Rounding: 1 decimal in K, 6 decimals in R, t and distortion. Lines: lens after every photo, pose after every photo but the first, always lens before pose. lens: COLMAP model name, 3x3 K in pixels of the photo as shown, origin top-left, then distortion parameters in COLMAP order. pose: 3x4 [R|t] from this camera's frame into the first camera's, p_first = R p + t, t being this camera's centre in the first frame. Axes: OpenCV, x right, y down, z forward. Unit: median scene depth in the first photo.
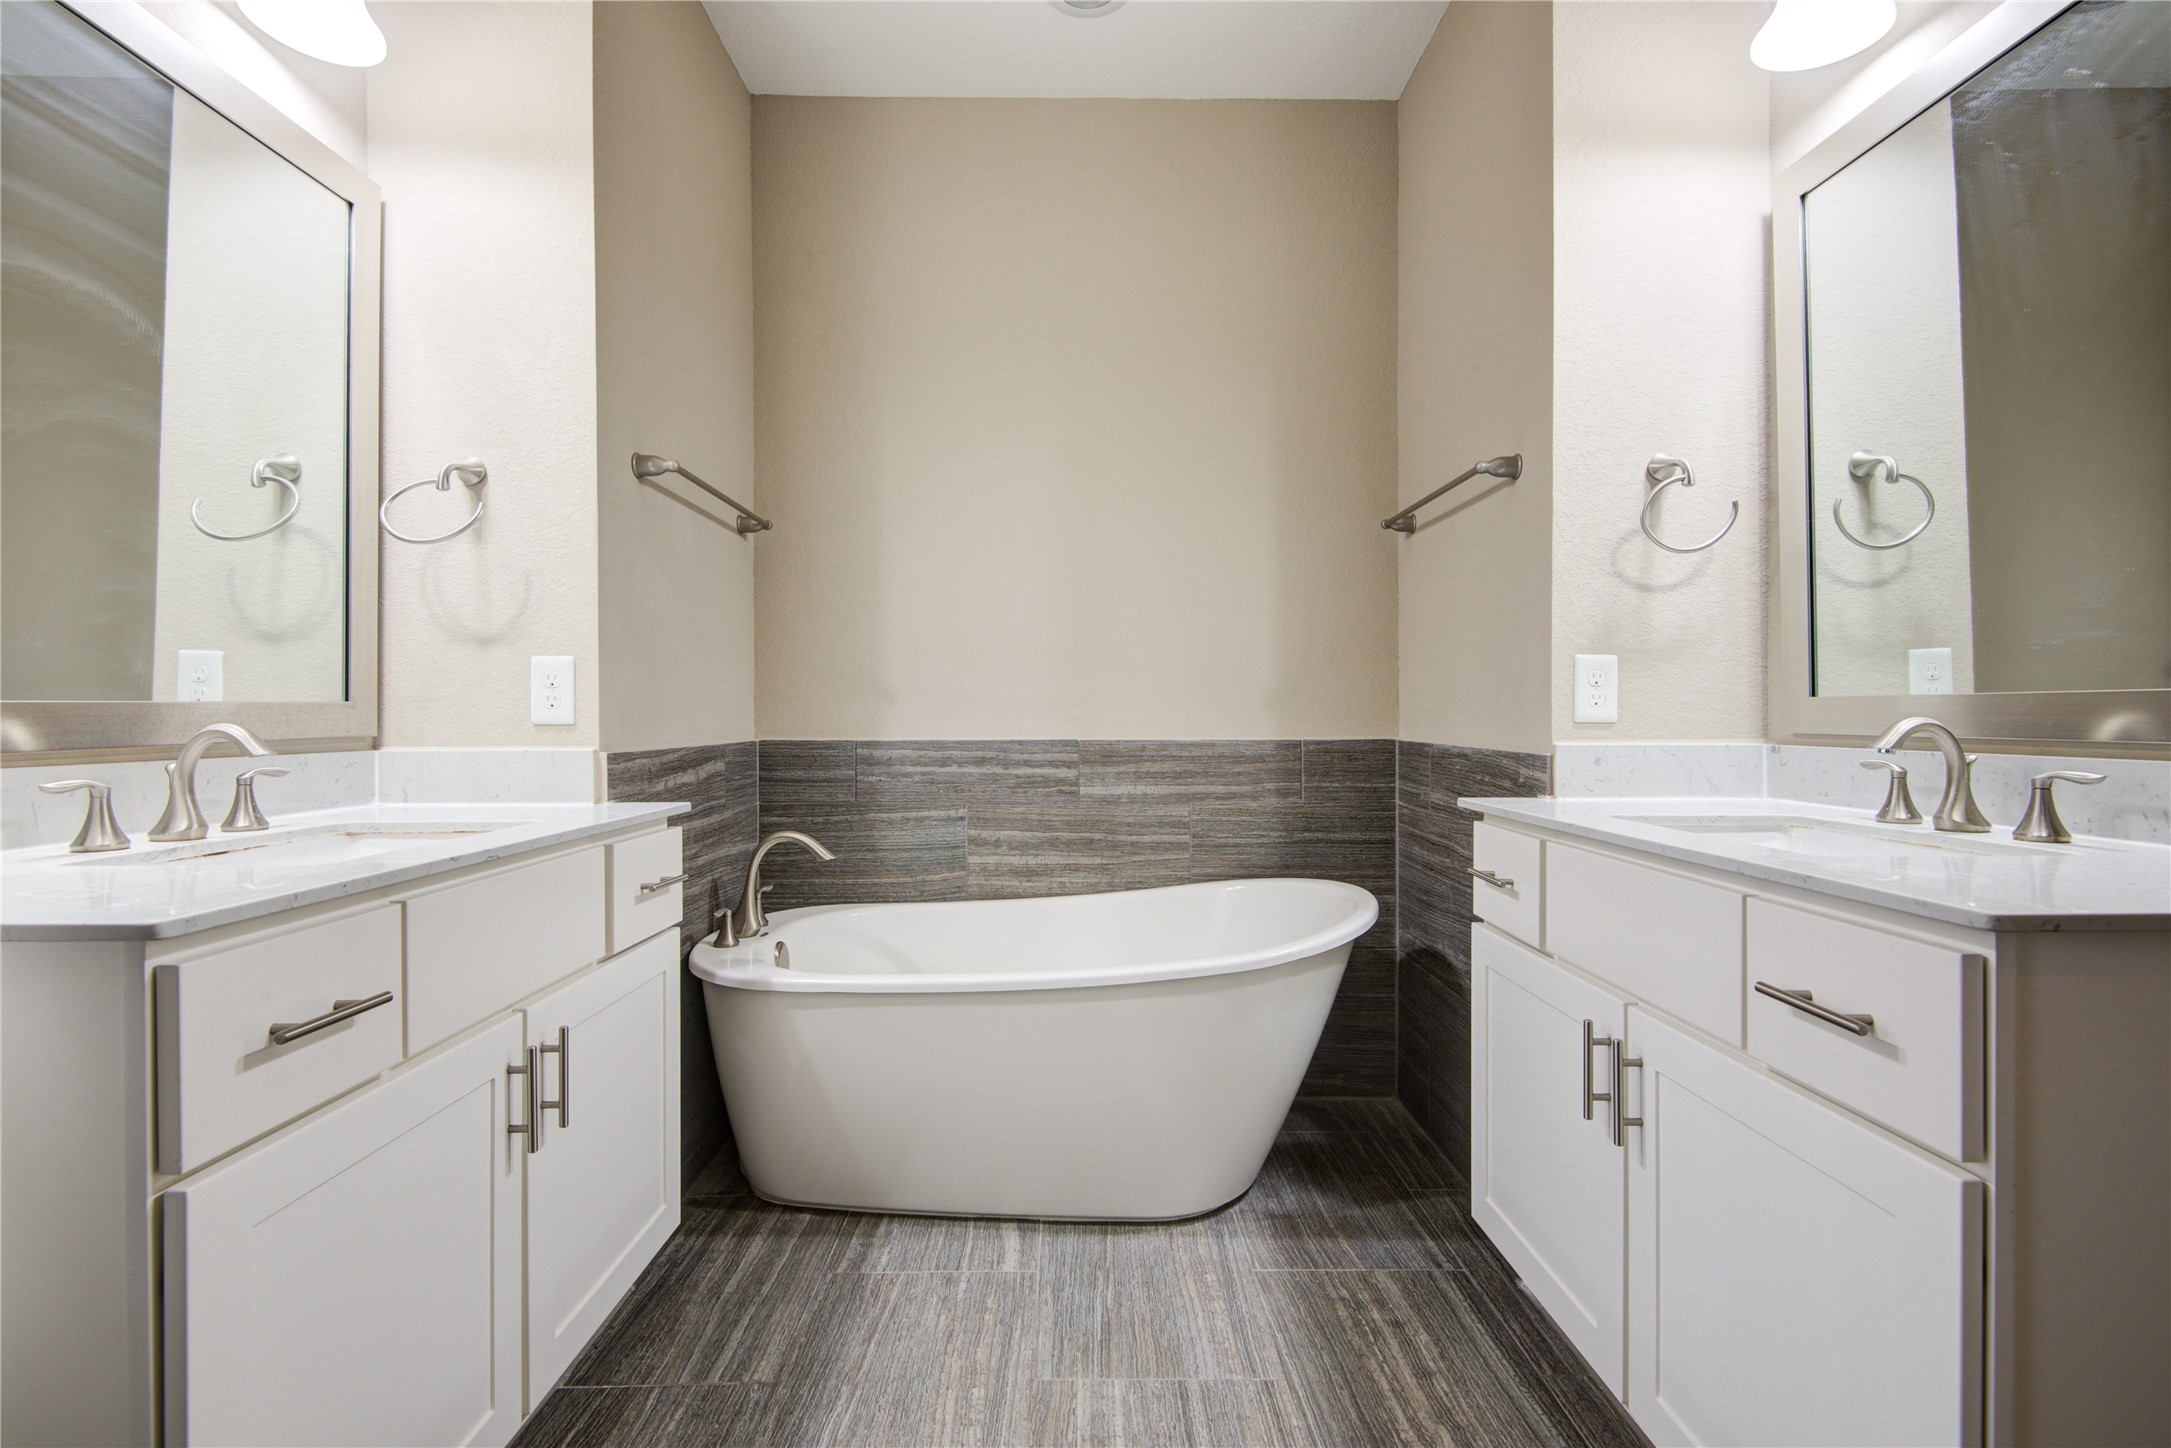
lens RADIAL K [[989.0, 0, 1085.7], [0, 989.0, 713.7], [0, 0, 1]] dist [0.001657, -0.004983]
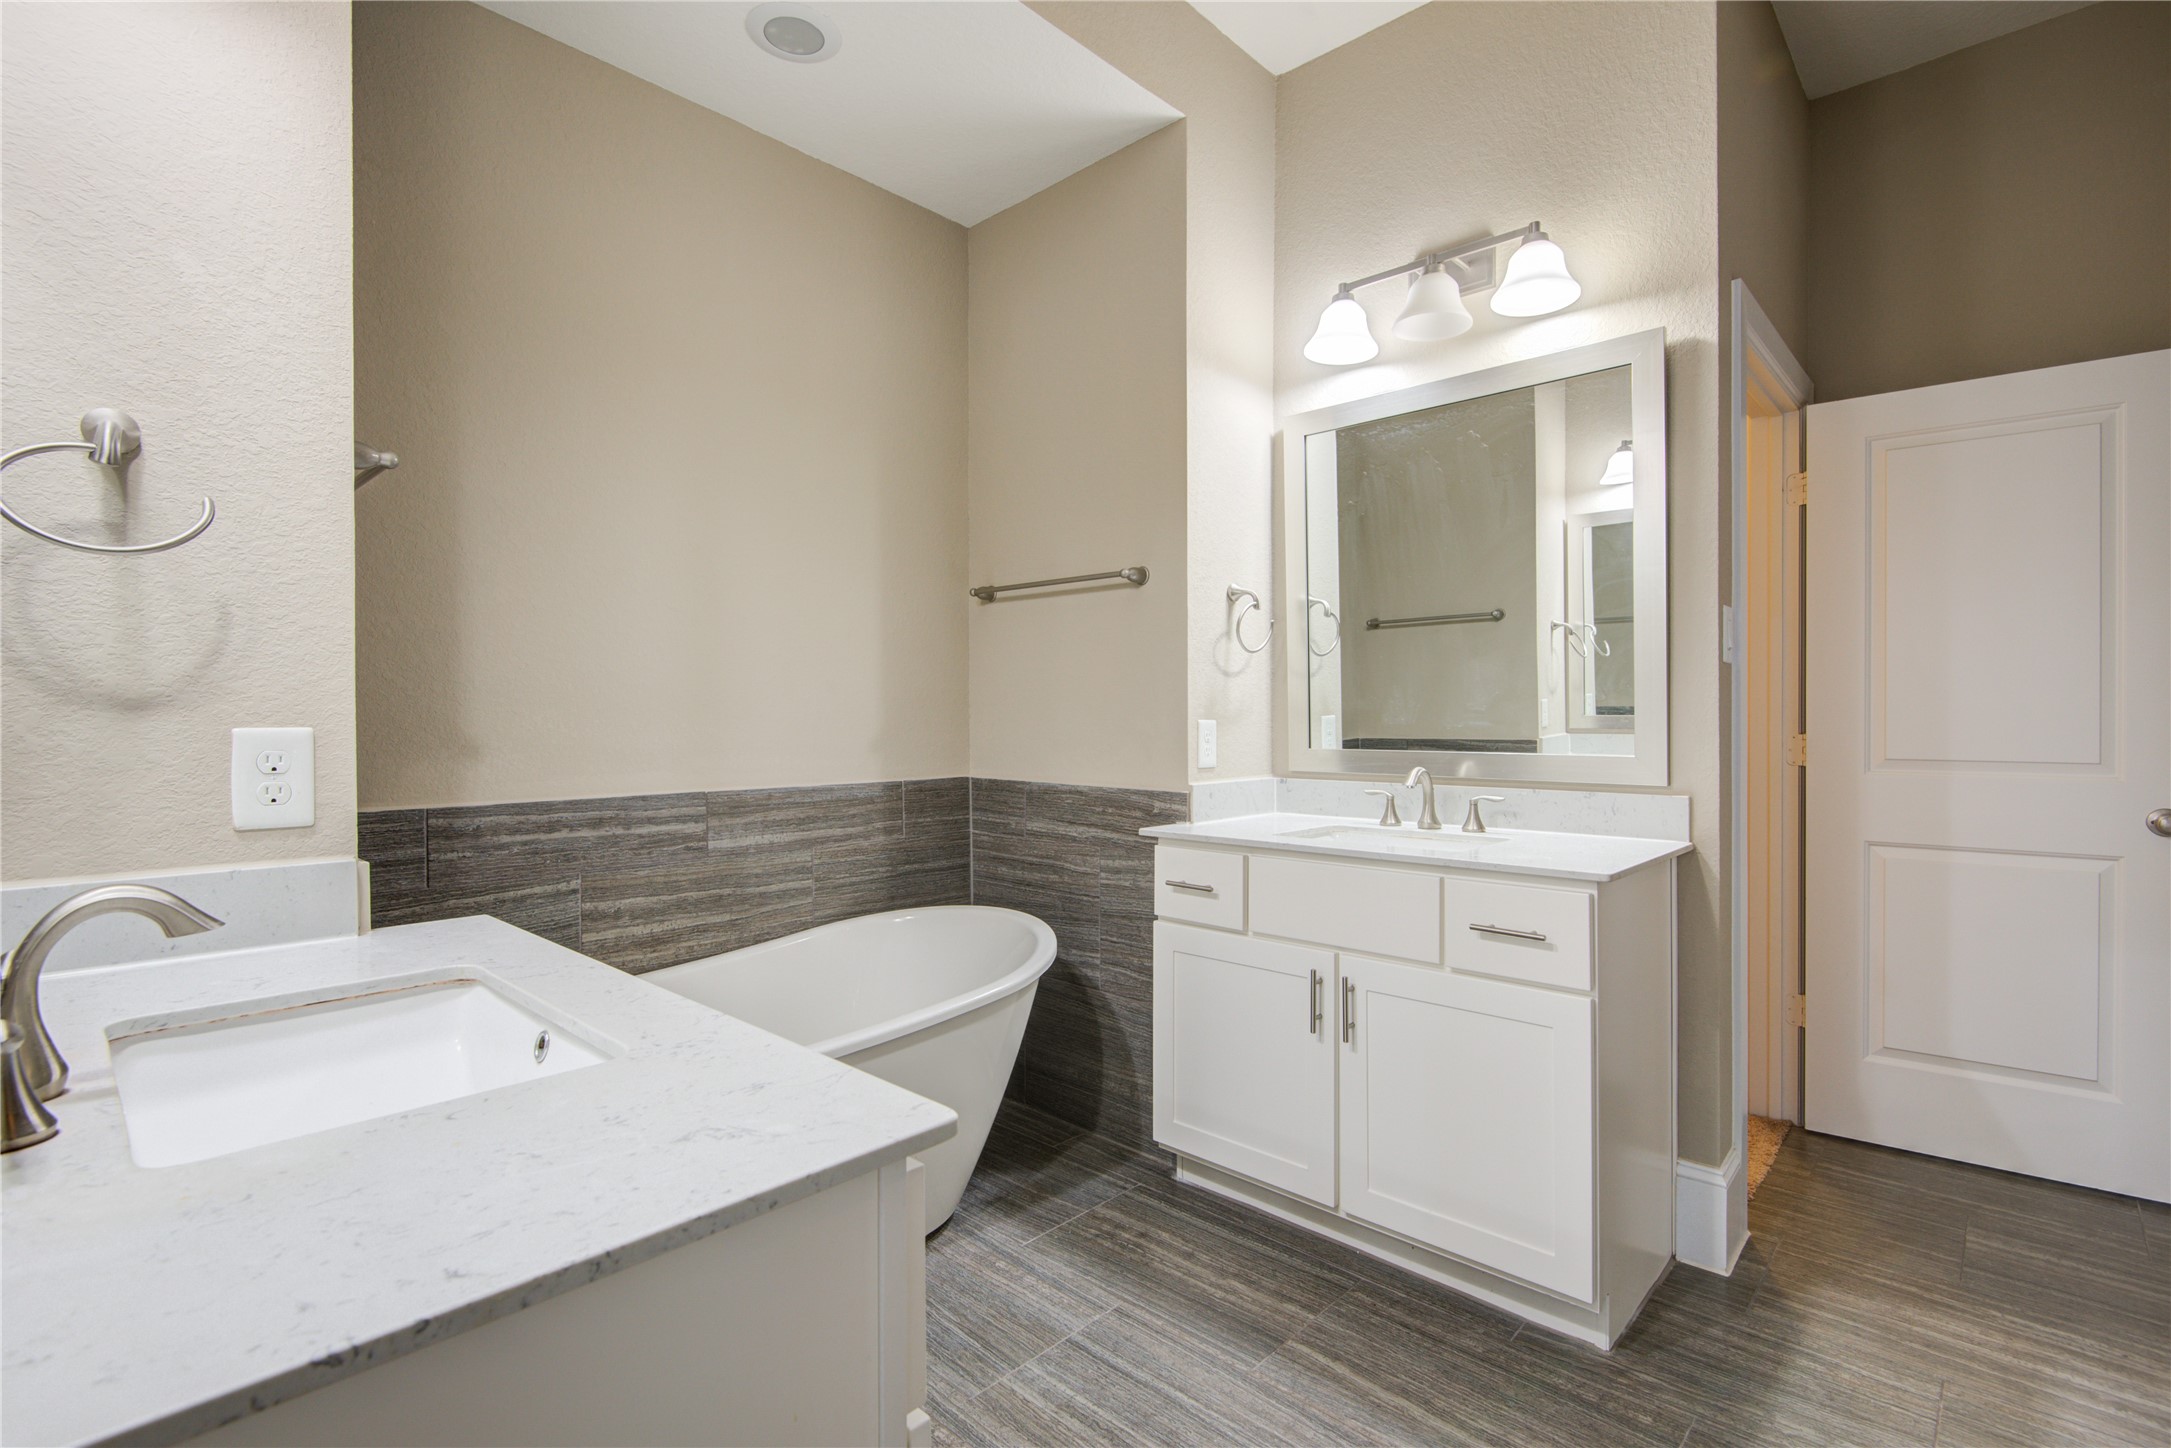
lens RADIAL K [[989.0, 0, 1095.0], [0, 989.0, 717.9], [0, 0, 1]] dist [0.001657, -0.004983]
pose [[0.697102, -0.000661, 0.716971, -0.617974], [0.001789, 0.999998, -0.000817, -0.061890], [-0.716969, 0.001852, 0.697102, 0.120773]]
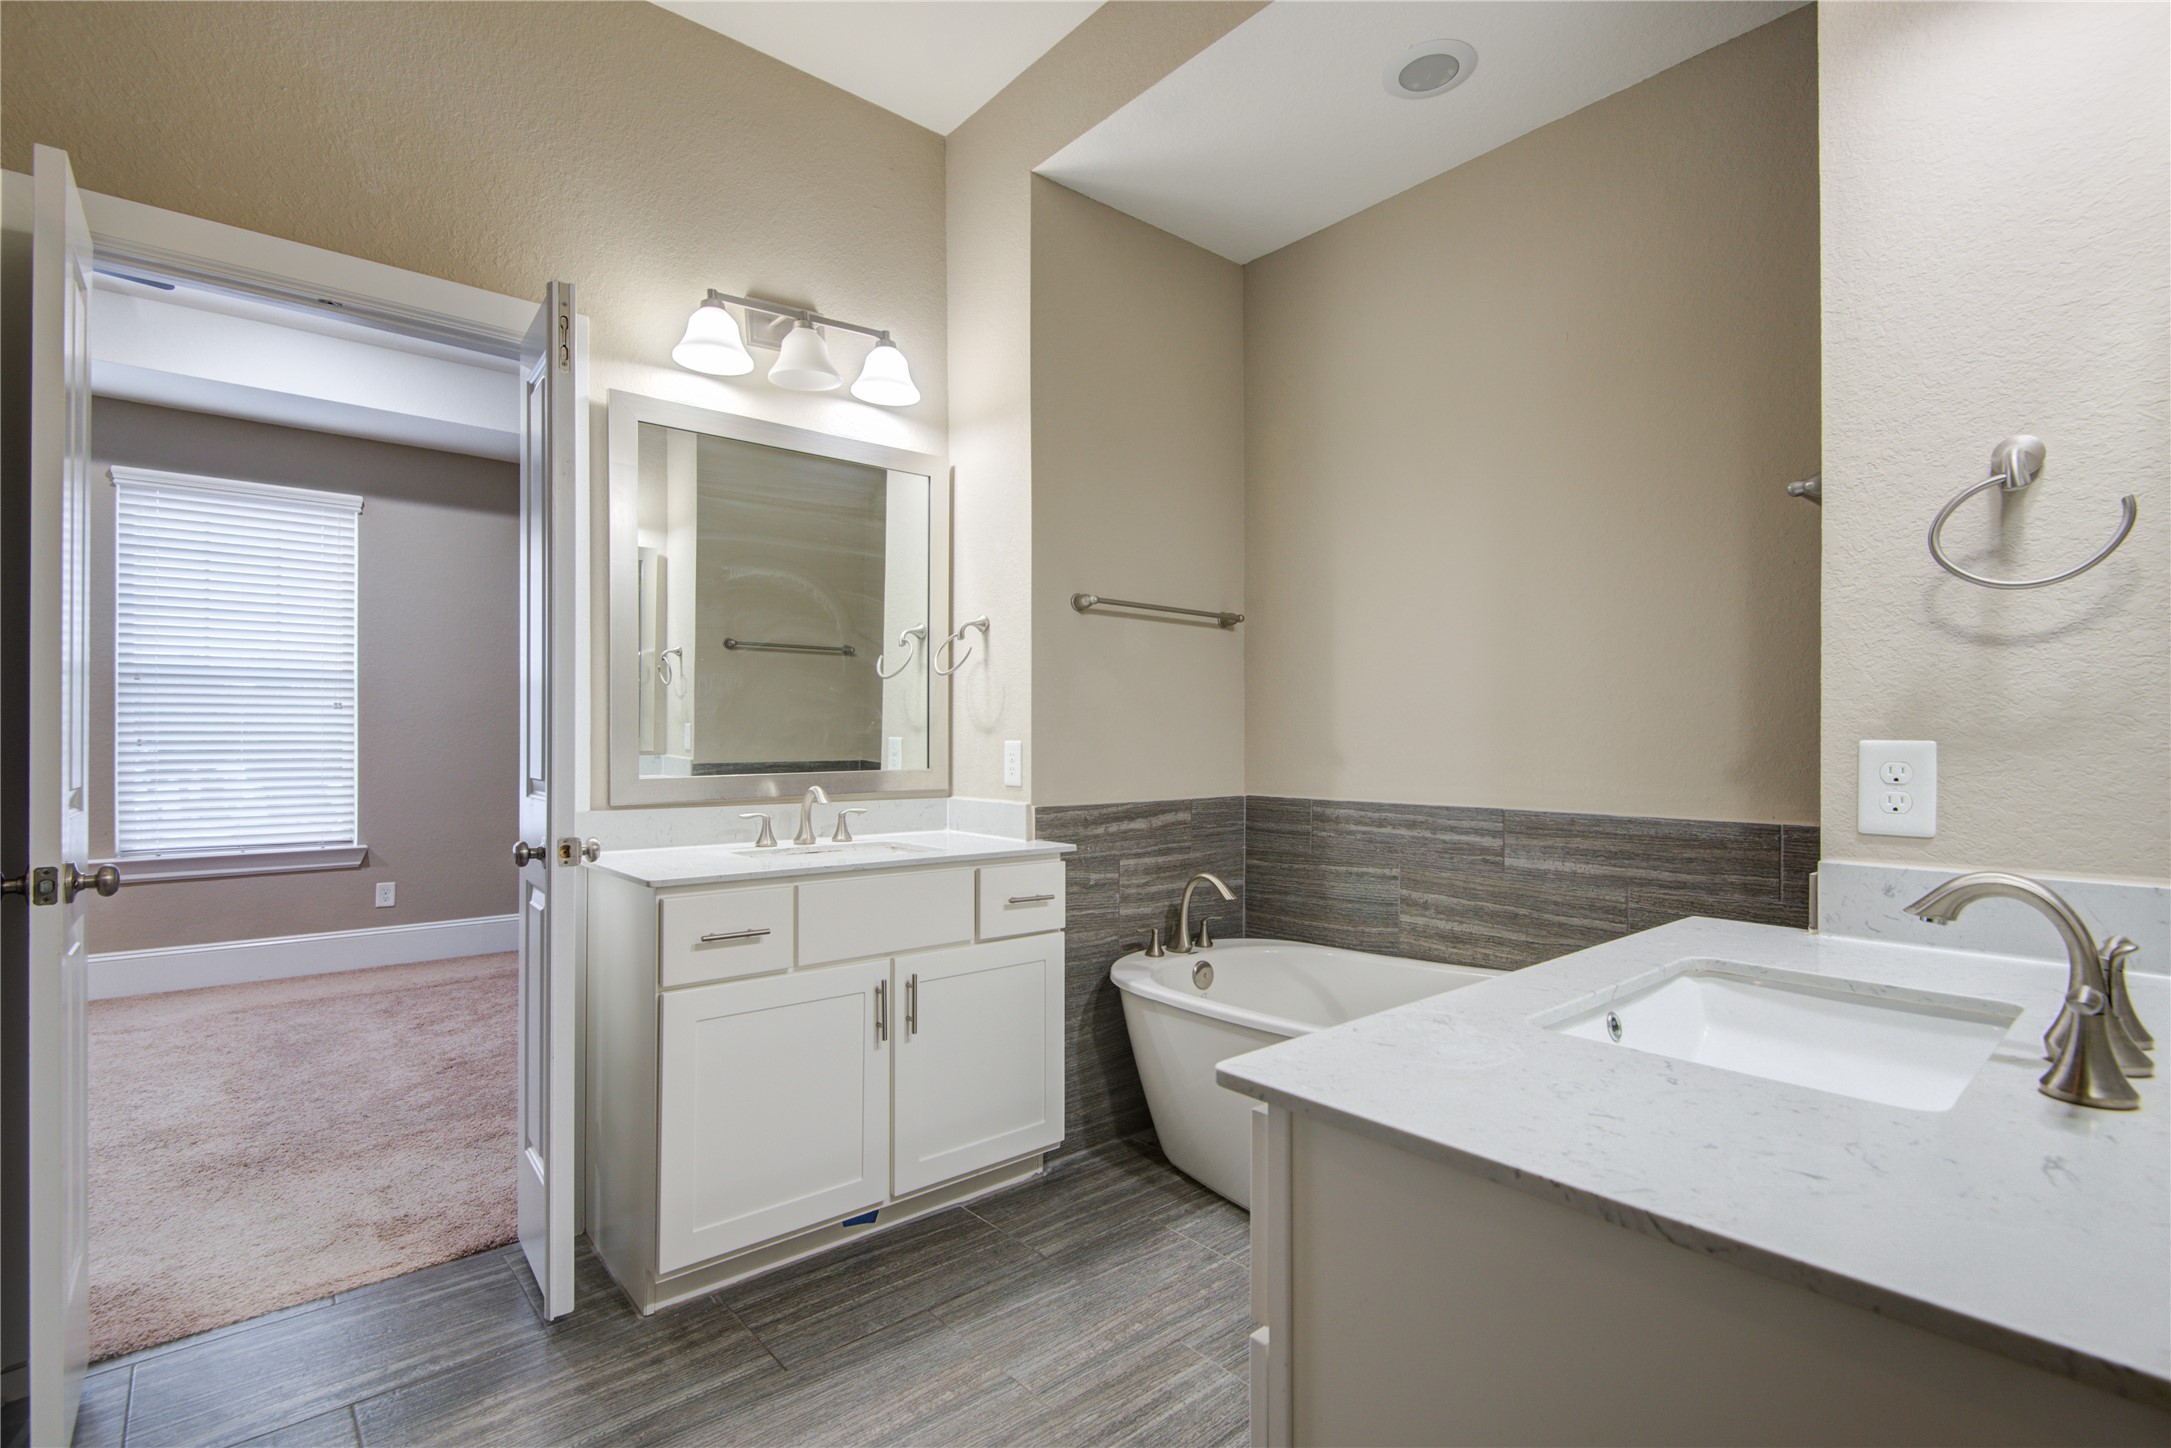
lens RADIAL K [[989.0, 0, 1089.8], [0, 989.0, 736.3], [0, 0, 1]] dist [0.001657, -0.004983]
pose [[0.650301, -0.001457, -0.759676, 0.676756], [-0.002638, 0.999988, -0.004176, -0.057841], [0.759672, 0.004719, 0.650289, 0.098547]]
